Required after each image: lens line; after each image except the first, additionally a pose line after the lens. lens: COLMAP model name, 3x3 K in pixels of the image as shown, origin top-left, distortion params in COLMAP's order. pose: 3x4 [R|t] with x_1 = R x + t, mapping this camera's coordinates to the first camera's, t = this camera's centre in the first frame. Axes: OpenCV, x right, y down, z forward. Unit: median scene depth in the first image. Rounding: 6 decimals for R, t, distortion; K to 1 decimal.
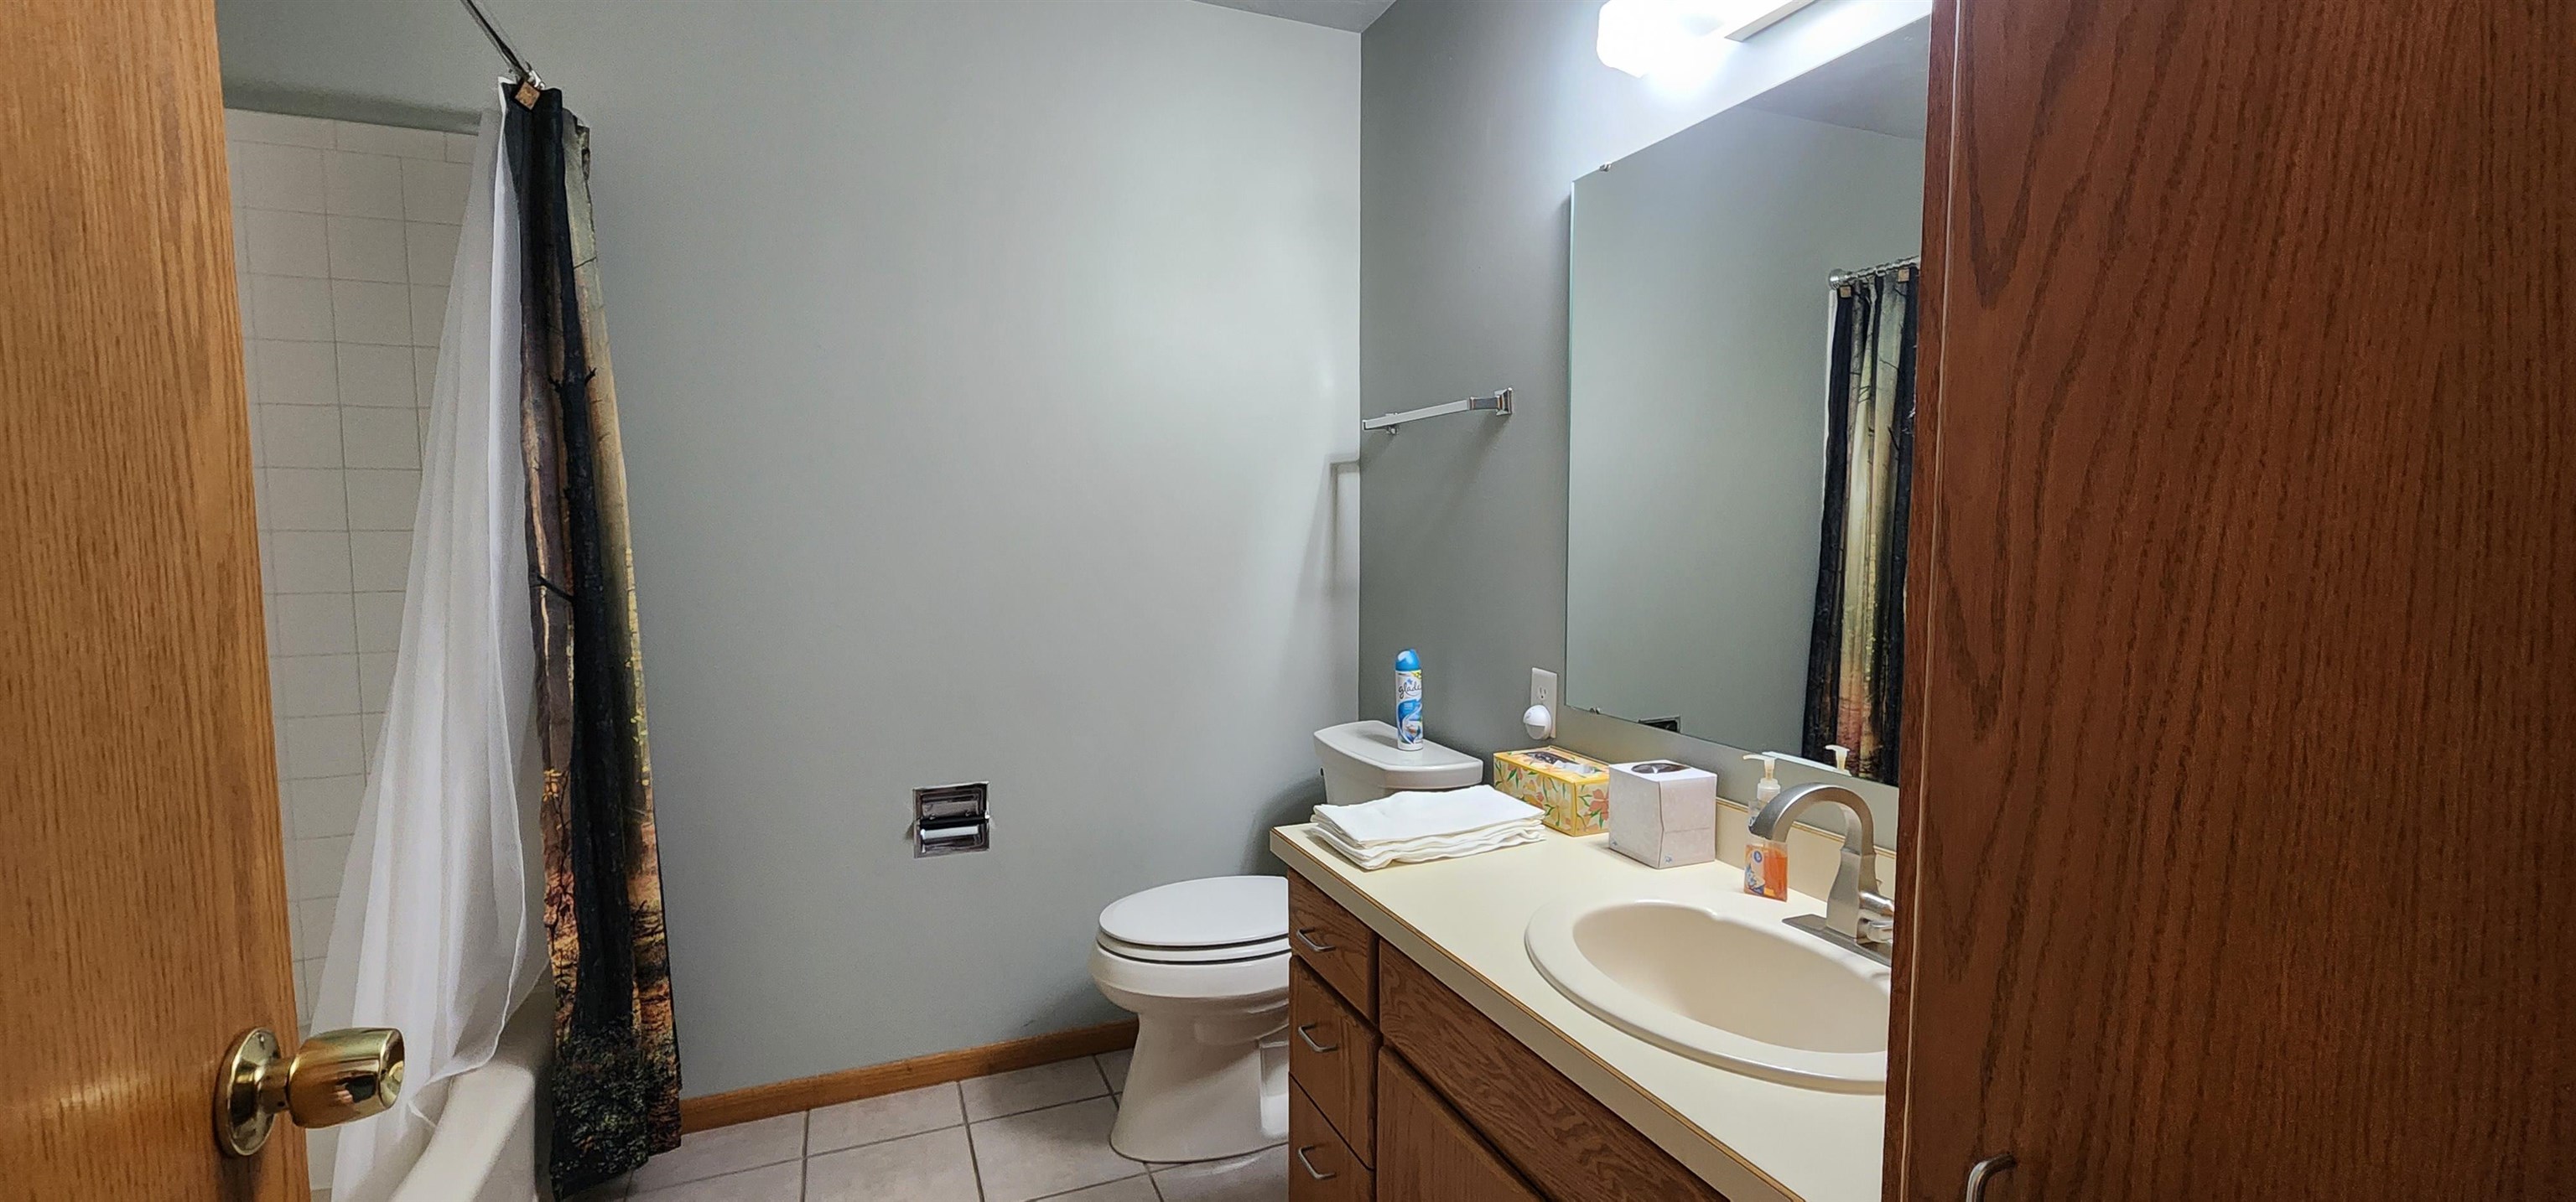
lens RADIAL K [[1047.6, 0, 1291.3], [0, 1047.6, 607.2], [0, 0, 1]] dist [-0.001081, -0.000370]
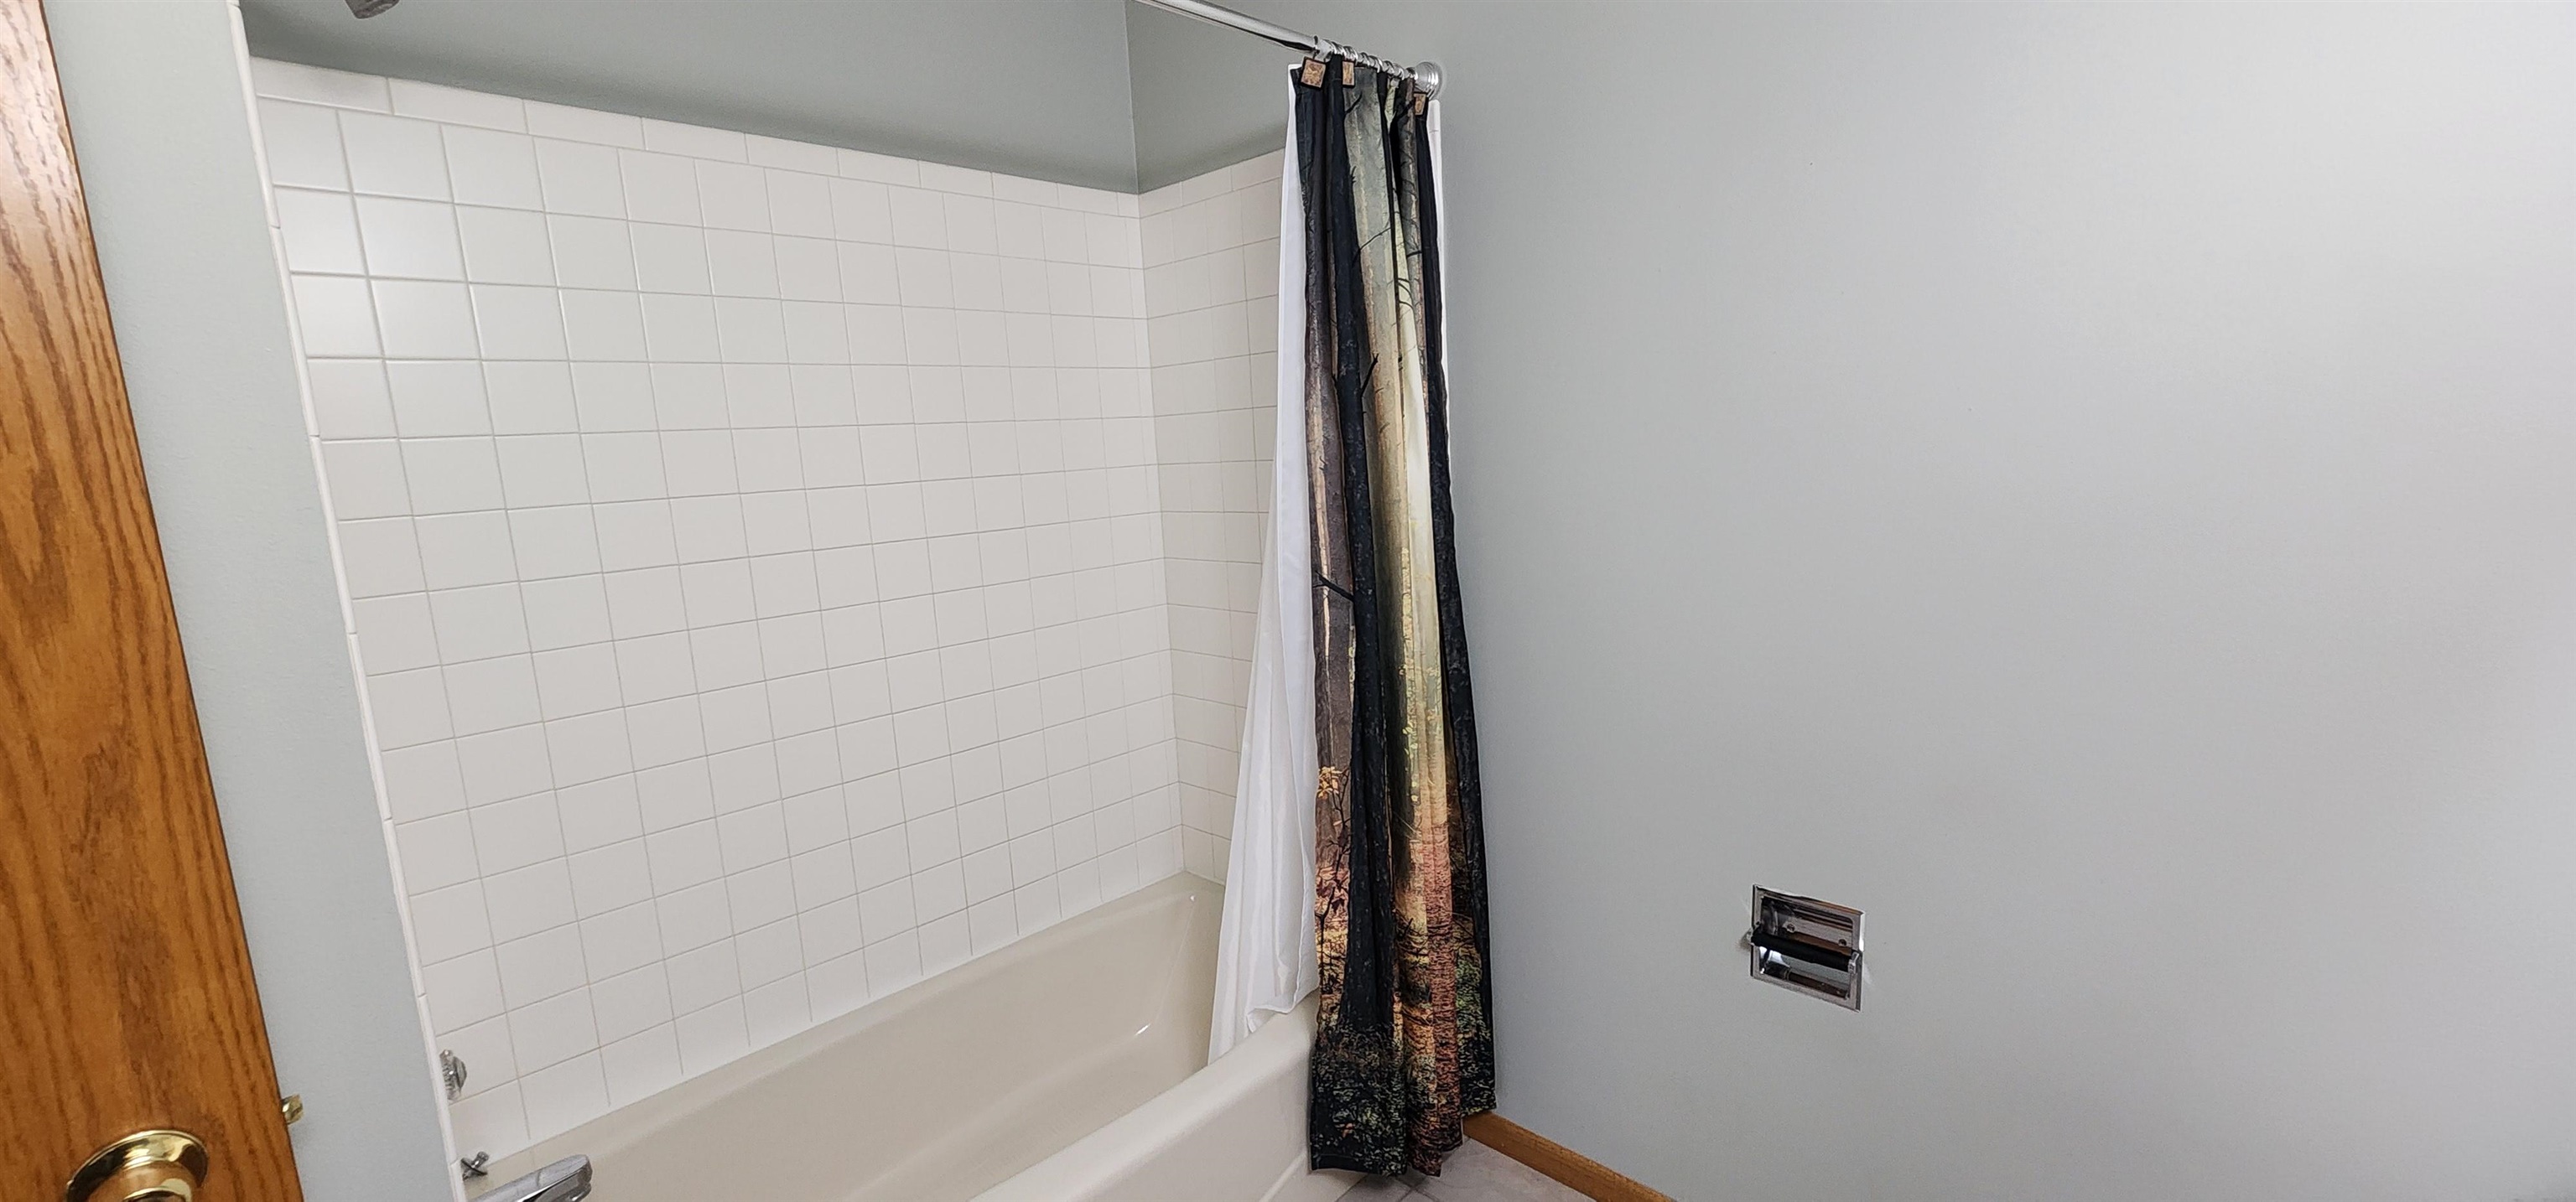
lens RADIAL K [[1047.6, 0, 1291.3], [0, 1047.6, 607.2], [0, 0, 1]] dist [-0.001081, -0.000370]
pose [[0.395735, 0.123923, -0.909965, 0.176971], [-0.022961, 0.991879, 0.125093, -0.122014], [0.918078, -0.028610, 0.395366, 0.565751]]
